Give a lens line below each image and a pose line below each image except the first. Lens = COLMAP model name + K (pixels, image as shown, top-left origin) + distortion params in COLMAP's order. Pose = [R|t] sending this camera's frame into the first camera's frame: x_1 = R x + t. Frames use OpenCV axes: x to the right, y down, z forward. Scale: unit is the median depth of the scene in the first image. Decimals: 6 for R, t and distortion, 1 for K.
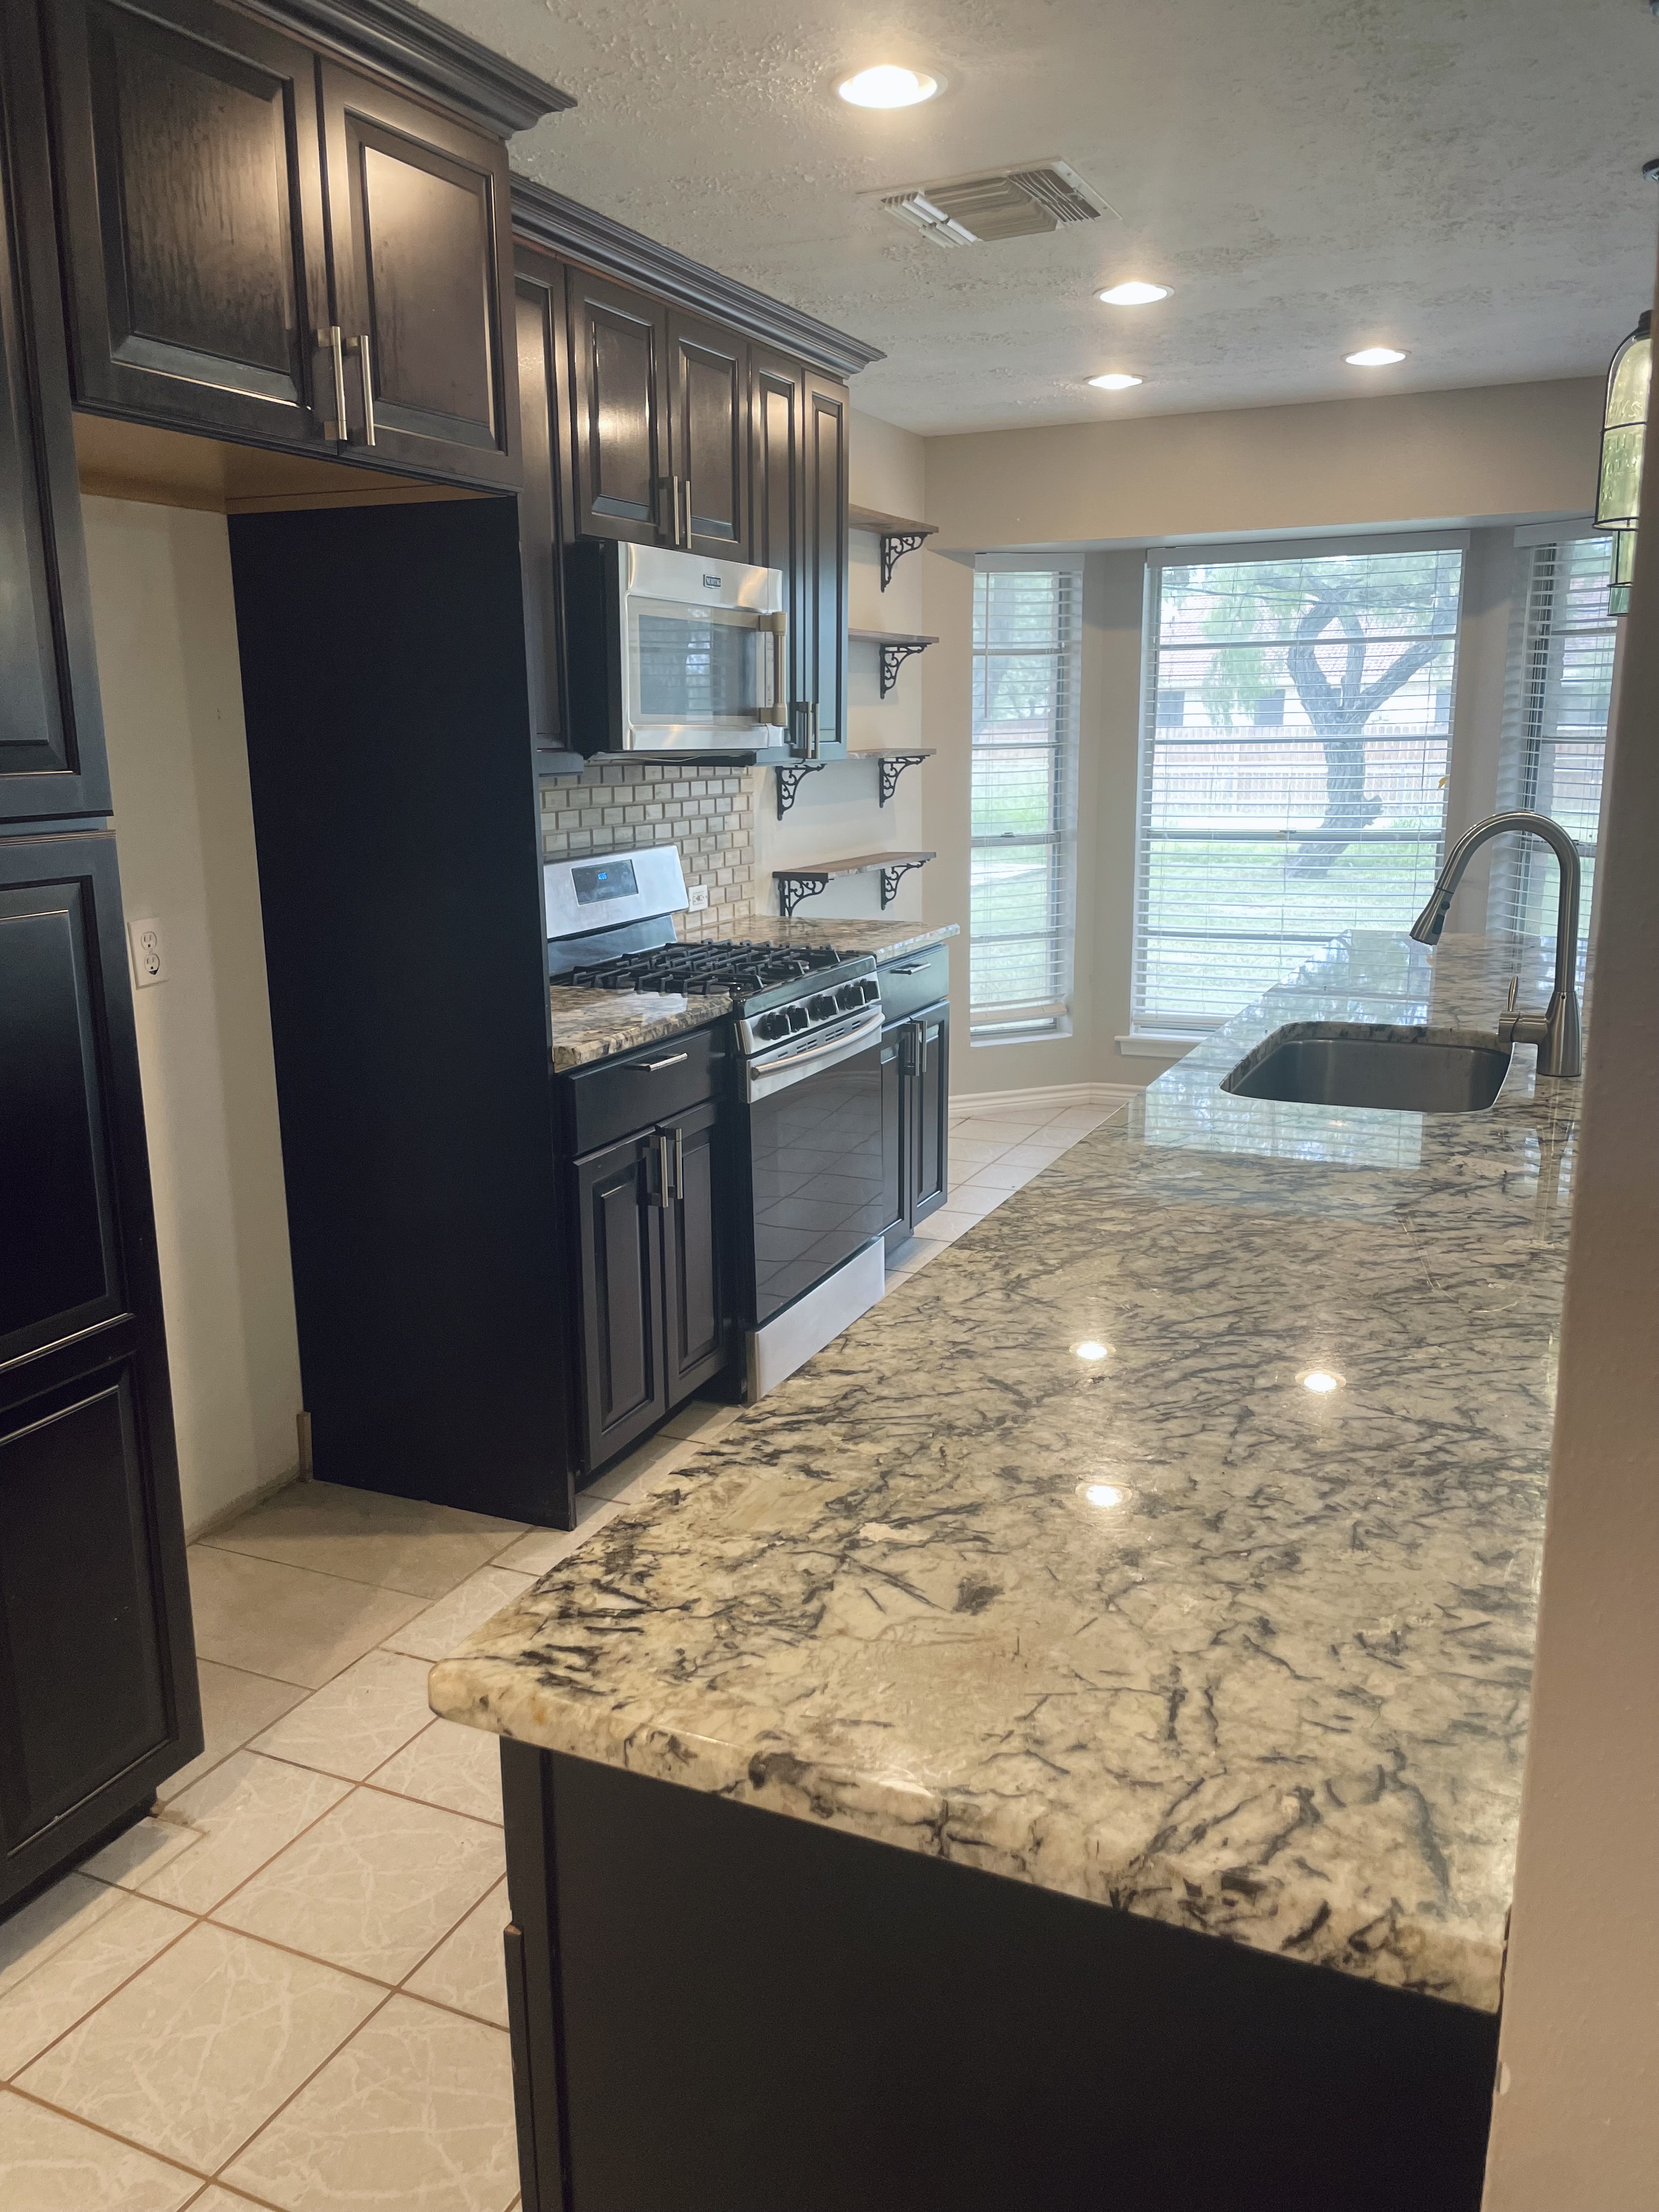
lens RADIAL K [[1681.8, 0, 823.9], [0, 1681.8, 1106.8], [0, 0, 1]] dist [0.032414, -0.053734]
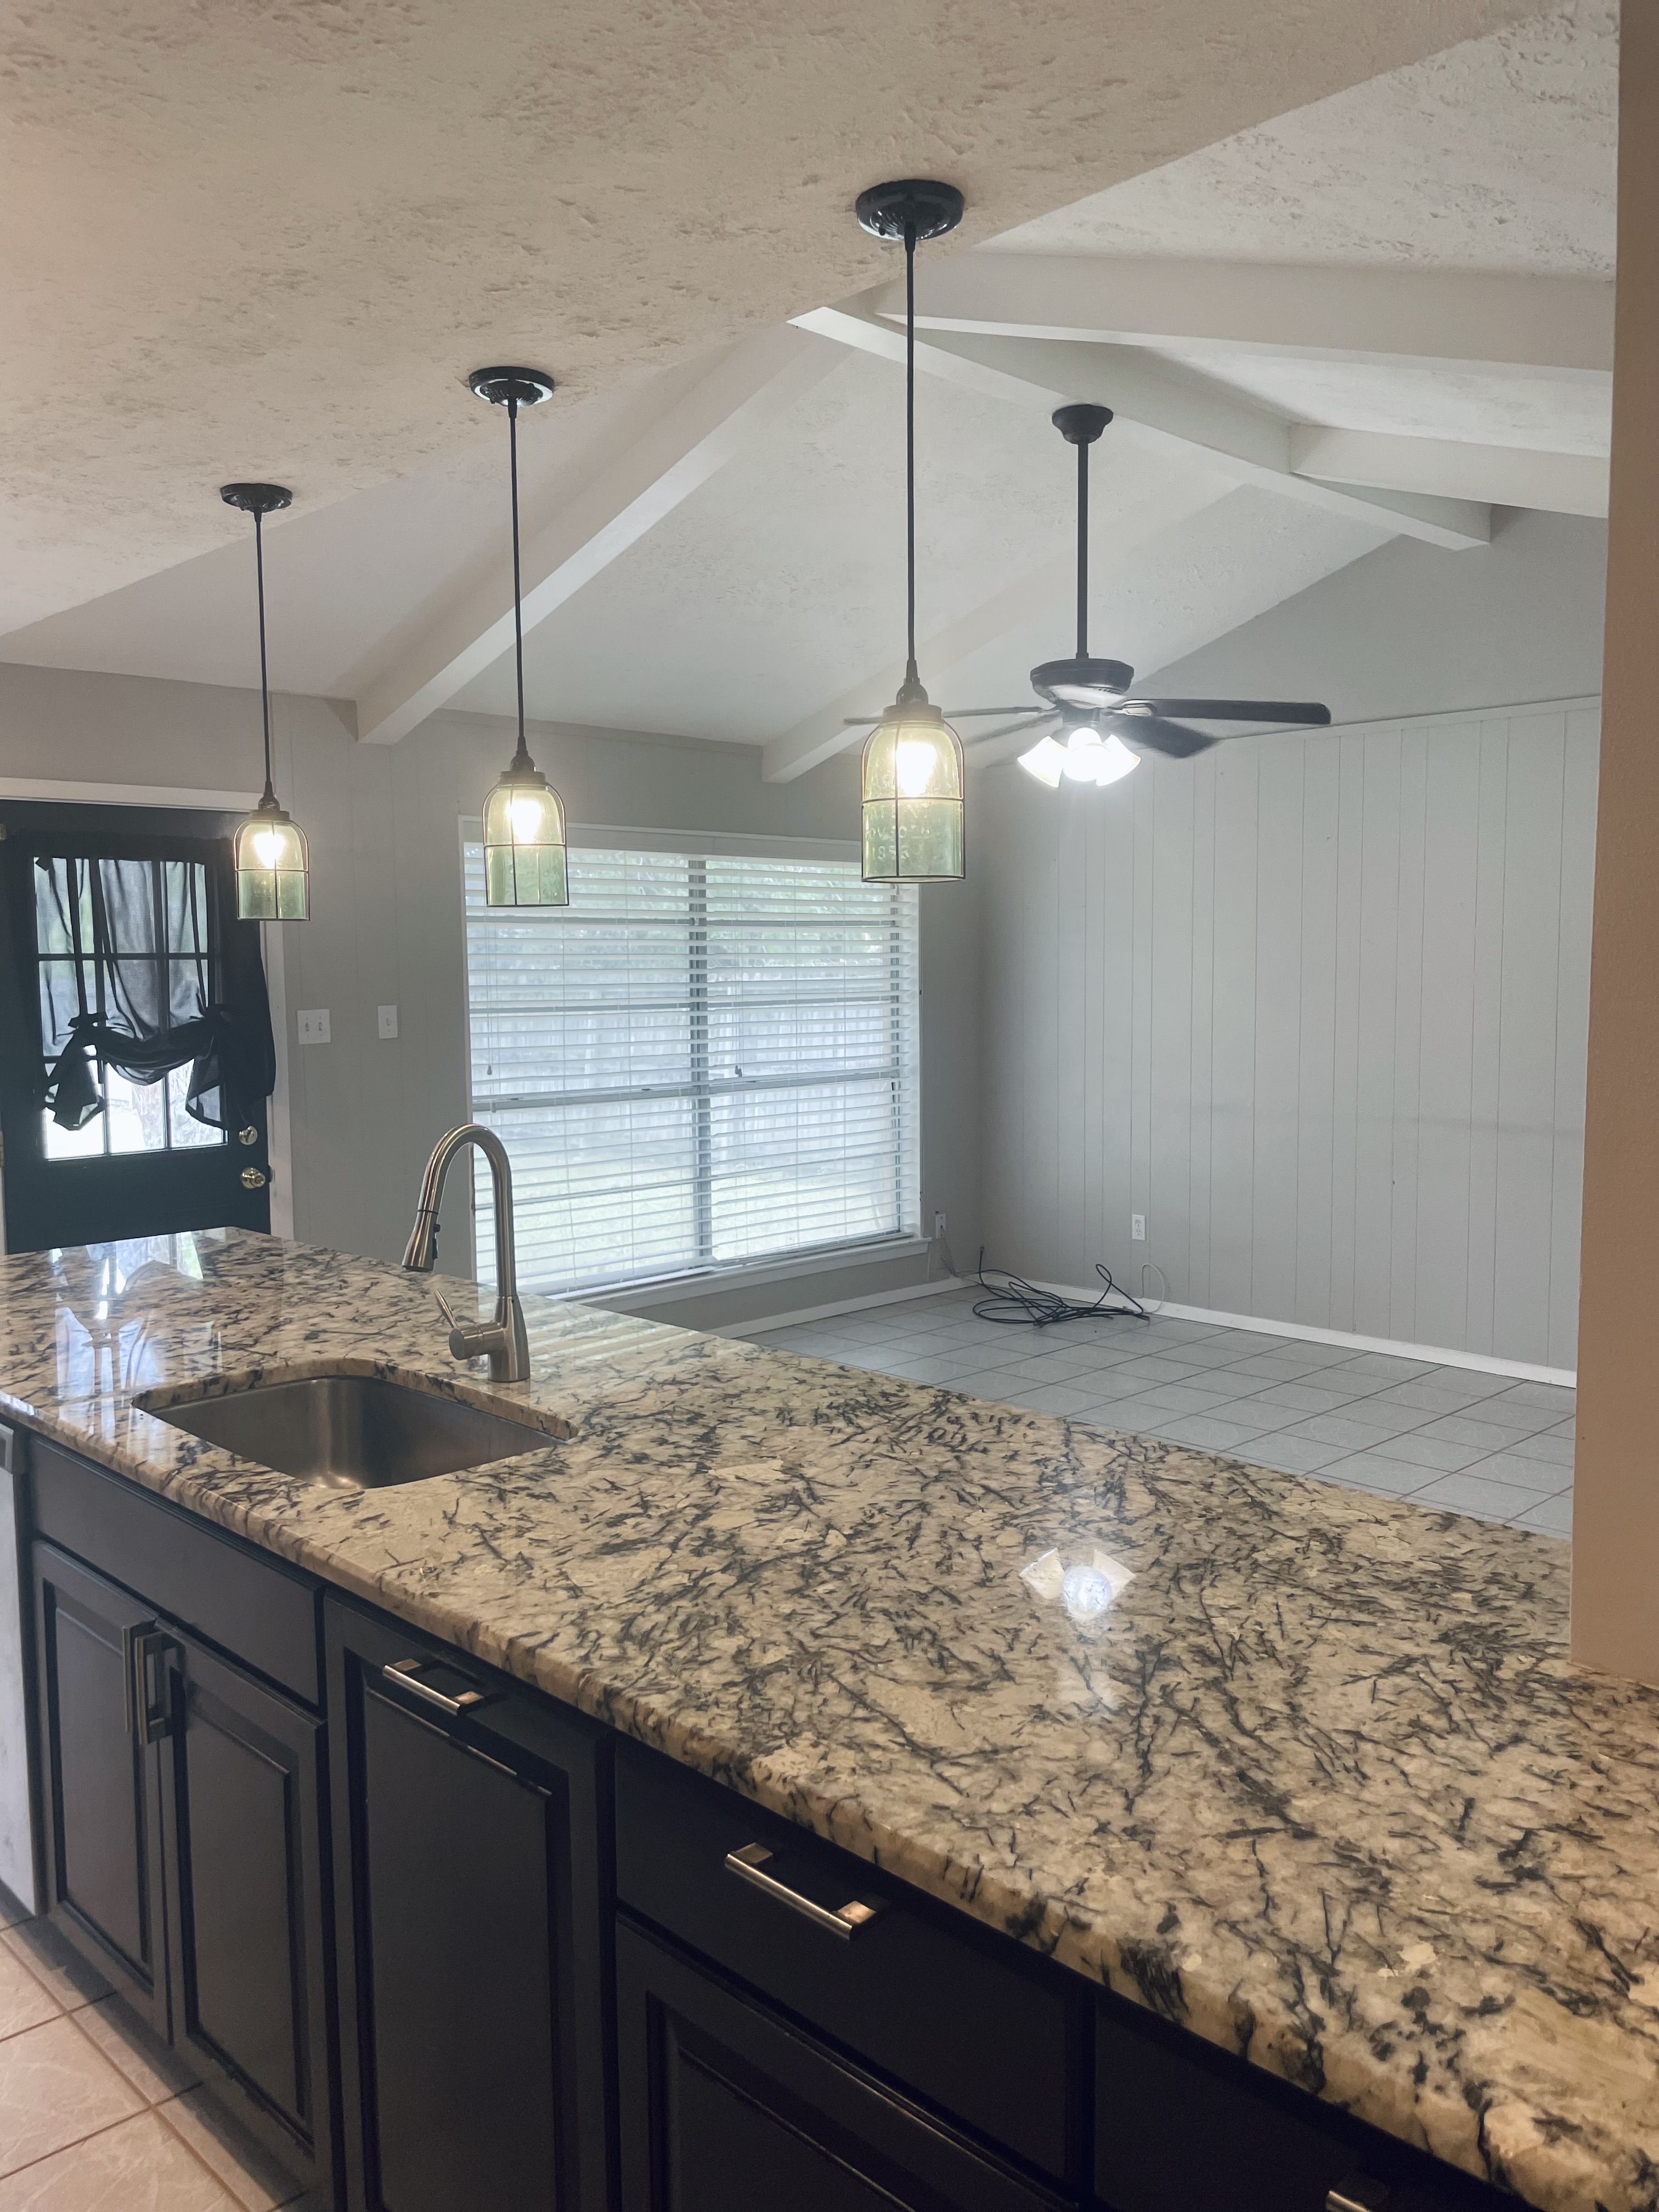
lens RADIAL K [[1681.8, 0, 819.1], [0, 1681.8, 1095.2], [0, 0, 1]] dist [0.032414, -0.053734]
pose [[0.358429, -0.072032, 0.930774, -0.639349], [0.214206, 0.976764, -0.006897, -0.209199], [-0.908650, 0.201849, 0.365530, 0.679397]]
